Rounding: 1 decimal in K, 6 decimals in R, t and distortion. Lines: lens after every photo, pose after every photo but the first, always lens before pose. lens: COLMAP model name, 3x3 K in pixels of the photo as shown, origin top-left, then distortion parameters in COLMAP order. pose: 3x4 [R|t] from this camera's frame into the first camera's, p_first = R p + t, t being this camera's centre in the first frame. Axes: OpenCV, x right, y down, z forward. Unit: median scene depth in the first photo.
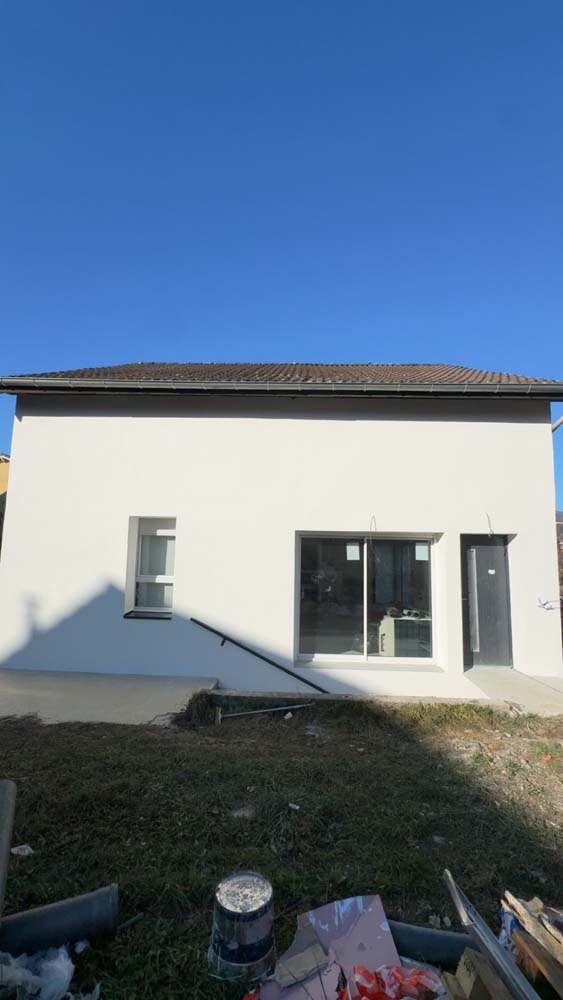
lens RADIAL K [[418.0, 0, 284.7], [0, 418.0, 502.5], [0, 0, 1]] dist [-0.004518, 0.001757]
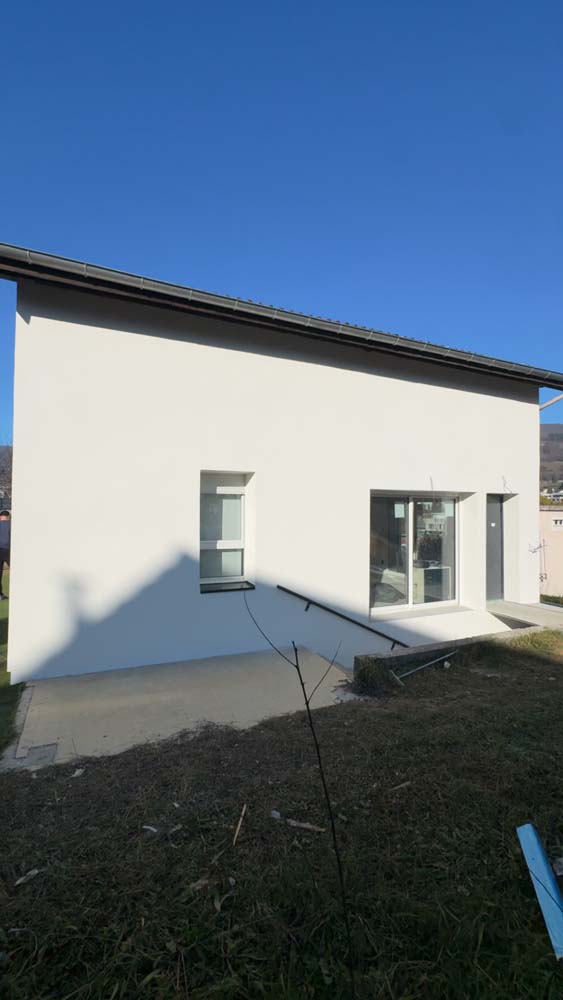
lens RADIAL K [[412.3, 0, 285.1], [0, 412.3, 504.4], [0, 0, 1]] dist [0.002172, 0.000047]
pose [[0.897285, -0.008194, 0.441376, -0.568878], [-0.035394, 0.995274, 0.090429, 0.021072], [-0.440031, -0.096762, 0.892754, 0.204386]]
